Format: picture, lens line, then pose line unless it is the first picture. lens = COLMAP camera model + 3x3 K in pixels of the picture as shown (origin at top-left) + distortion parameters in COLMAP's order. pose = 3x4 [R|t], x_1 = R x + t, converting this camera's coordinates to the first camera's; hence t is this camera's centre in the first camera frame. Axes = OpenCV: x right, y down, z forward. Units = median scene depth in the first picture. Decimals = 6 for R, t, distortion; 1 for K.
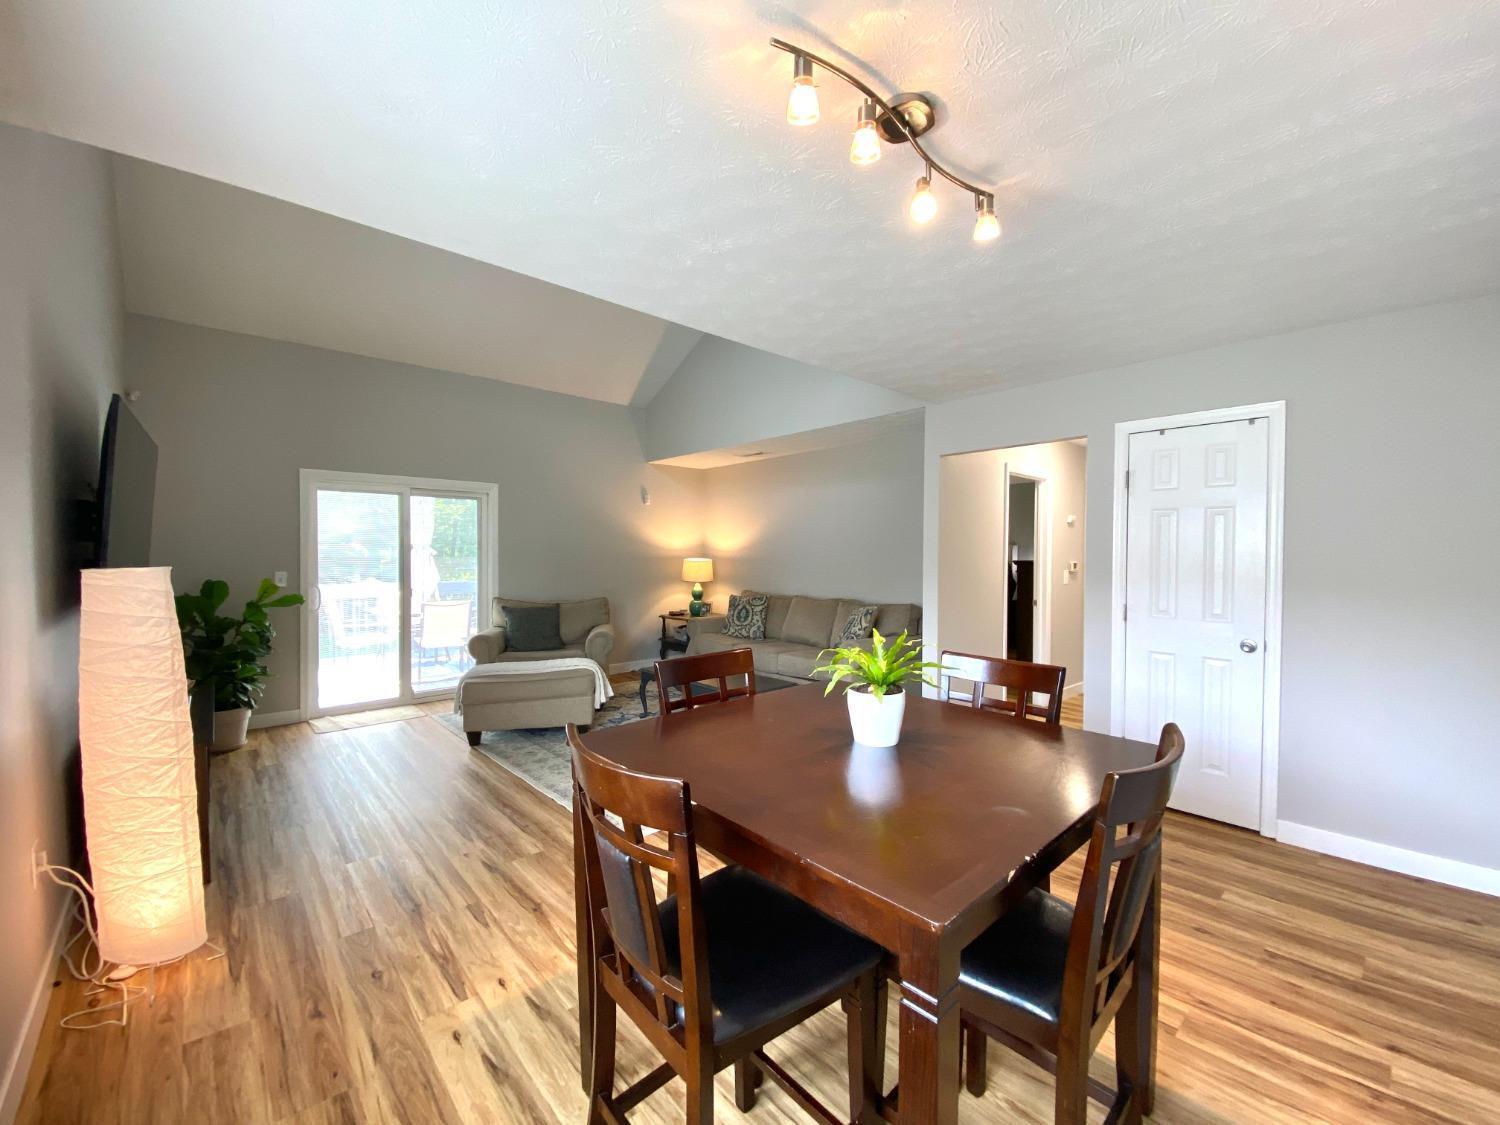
lens RADIAL K [[612.1, 0, 747.8], [0, 612.1, 557.3], [0, 0, 1]] dist [0.011618, -0.014946]
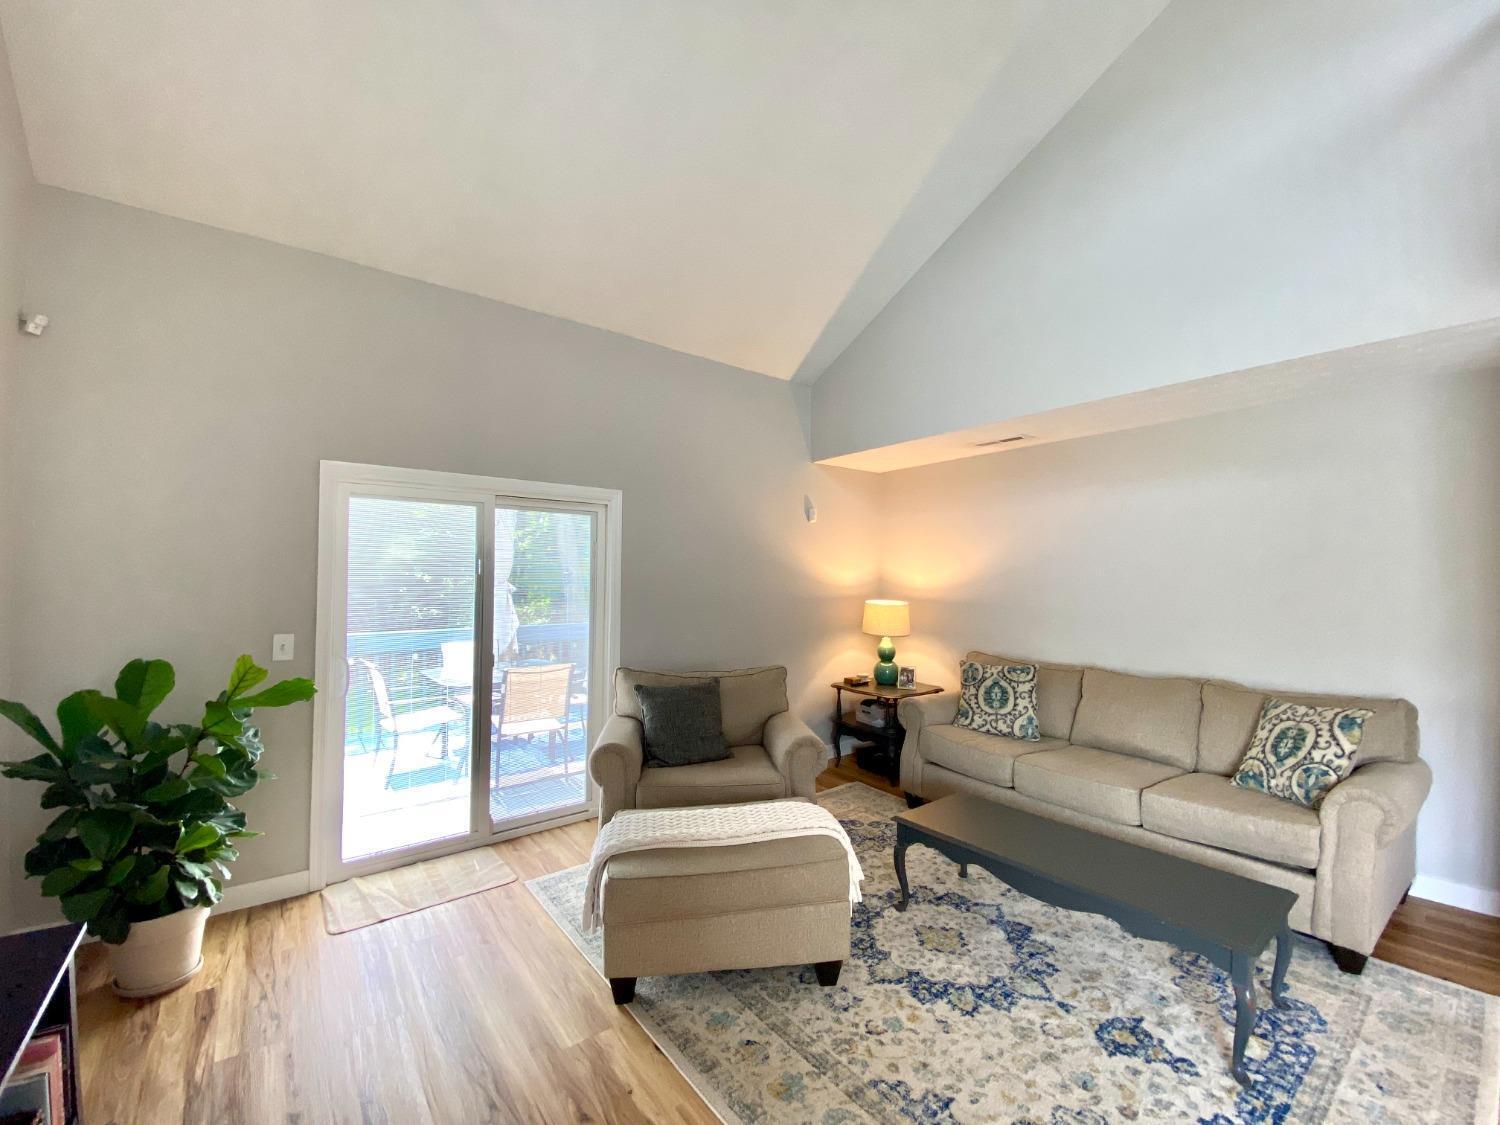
lens RADIAL K [[612.1, 0, 747.8], [0, 612.1, 557.4], [0, 0, 1]] dist [0.011618, -0.014946]
pose [[0.997230, 0.000797, -0.074369, -0.268382], [-0.003869, 0.999145, -0.041173, -0.026615], [0.074272, 0.041346, 0.996381, 0.434364]]
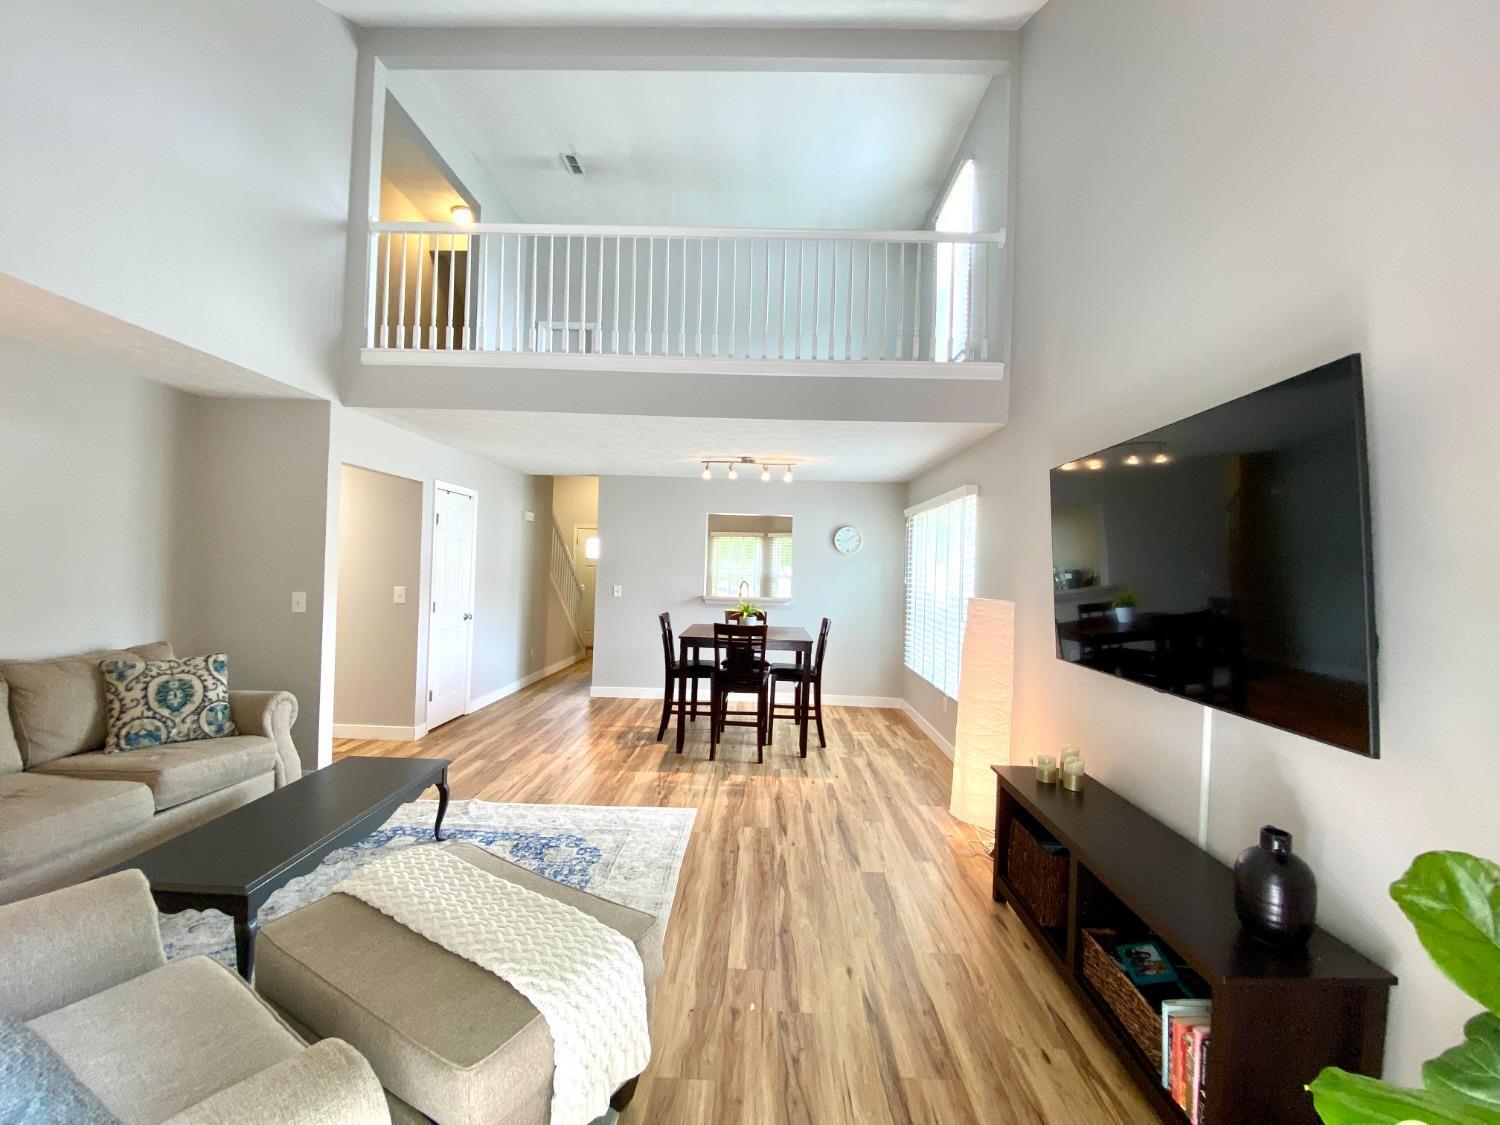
lens RADIAL K [[612.1, 0, 750.0], [0, 612.1, 561.1], [0, 0, 1]] dist [0.011618, -0.014946]
pose [[-0.729618, -0.021200, 0.683526, -0.664135], [-0.024883, 0.999680, 0.004445, -0.033349], [-0.683402, -0.013765, -0.729913, 1.072325]]
